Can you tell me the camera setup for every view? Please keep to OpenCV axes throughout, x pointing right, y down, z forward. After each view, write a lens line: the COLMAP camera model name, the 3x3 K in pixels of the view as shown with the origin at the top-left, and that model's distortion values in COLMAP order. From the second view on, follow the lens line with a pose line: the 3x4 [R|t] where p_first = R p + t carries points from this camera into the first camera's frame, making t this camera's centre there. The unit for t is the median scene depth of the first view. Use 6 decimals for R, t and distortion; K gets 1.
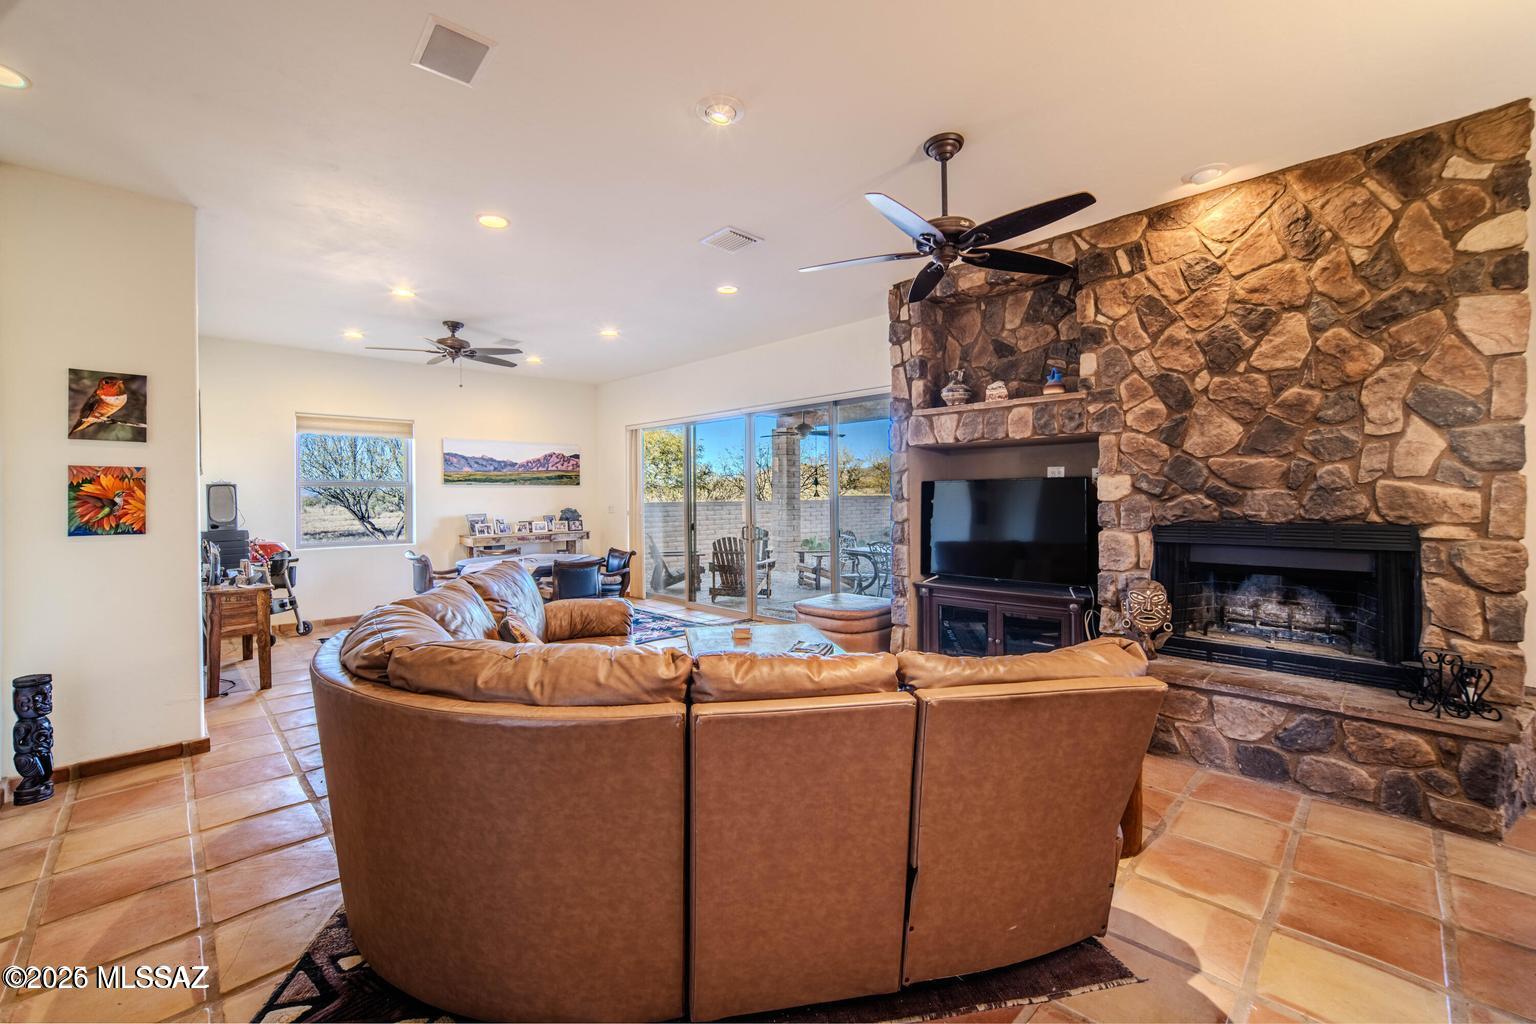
lens RADIAL K [[633.8, 0, 784.7], [0, 633.8, 494.9], [0, 0, 1]] dist [0.006979, 0.000465]
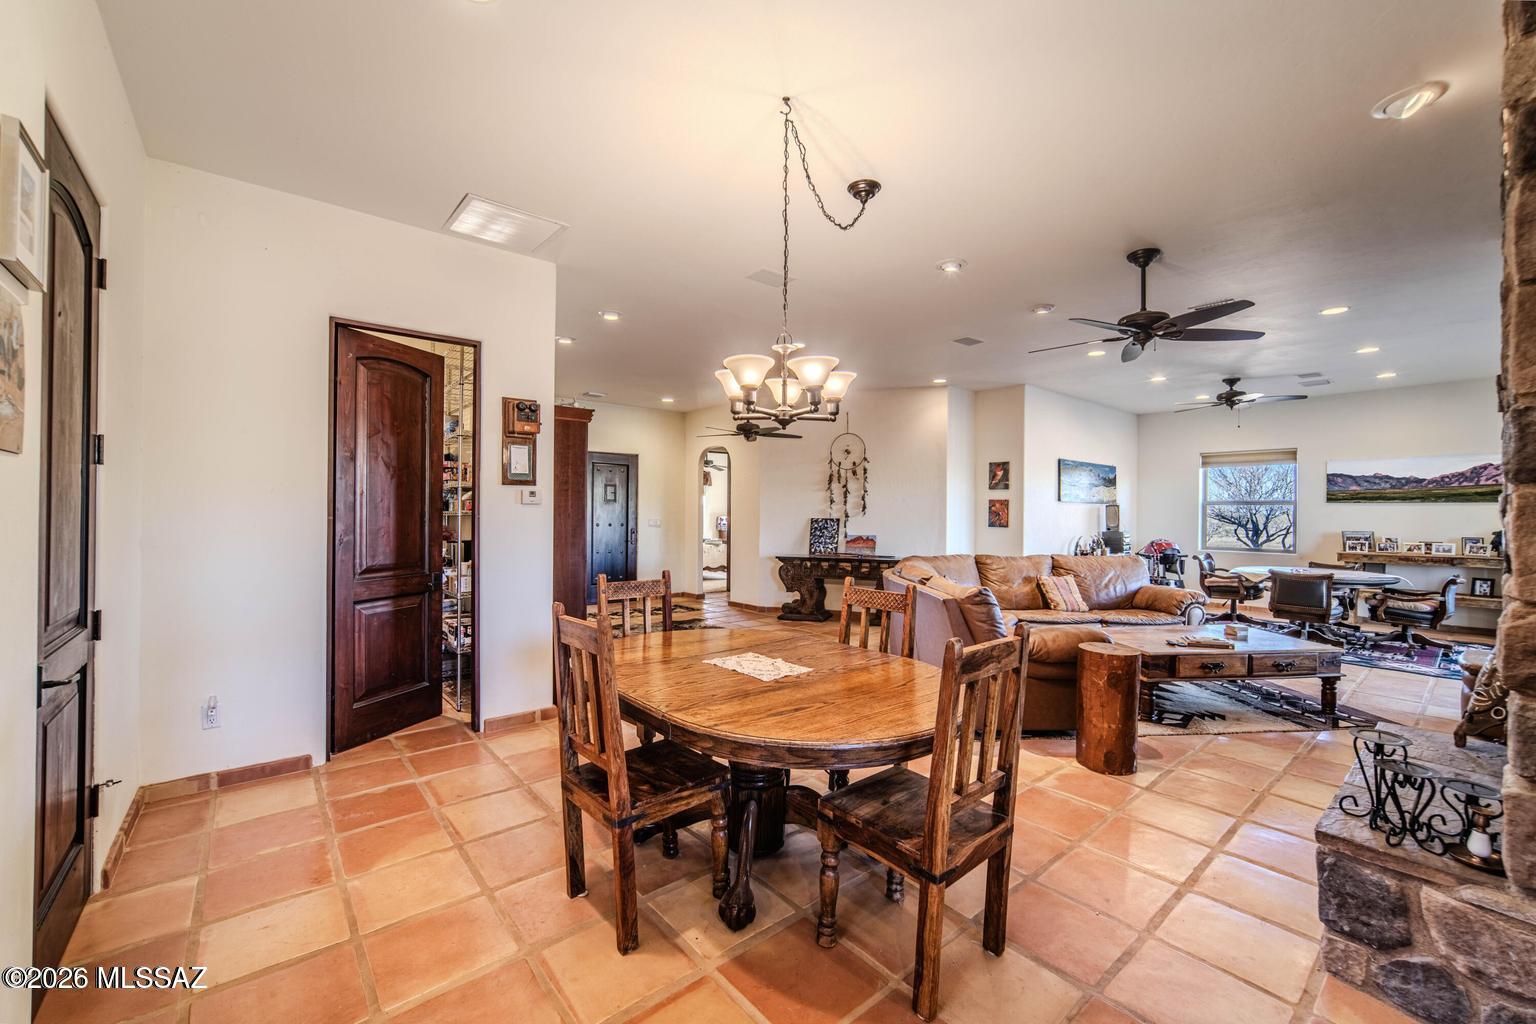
lens RADIAL K [[633.8, 0, 784.7], [0, 633.8, 494.9], [0, 0, 1]] dist [0.006979, 0.000465]
pose [[-0.086385, -0.021253, -0.996035, 0.641627], [-0.004436, 0.999771, -0.020948, -0.003159], [0.996252, 0.002609, -0.086459, 0.163826]]
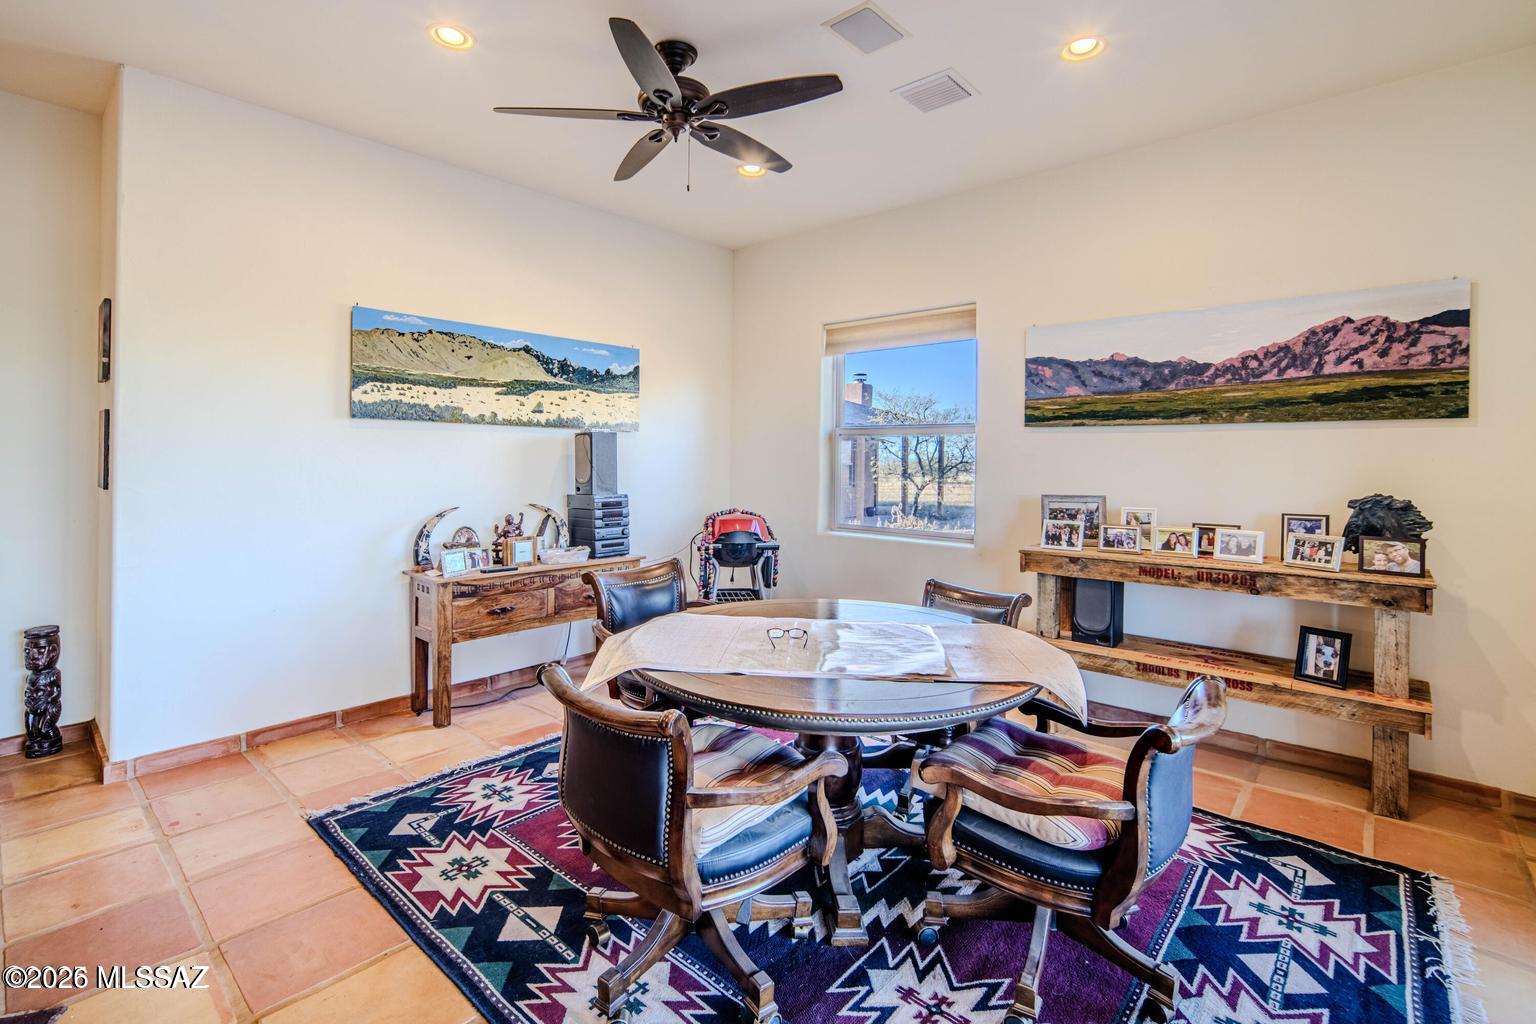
lens RADIAL K [[731.6, 0, 776.4], [0, 731.6, 437.5], [0, 0, 1]] dist [-0.000822, 0.000305]
pose [[0.051663, -0.022245, -0.998417, -0.013366], [-0.008313, 0.999708, -0.022704, 0.004620], [0.998630, 0.009473, 0.051463, 0.796279]]
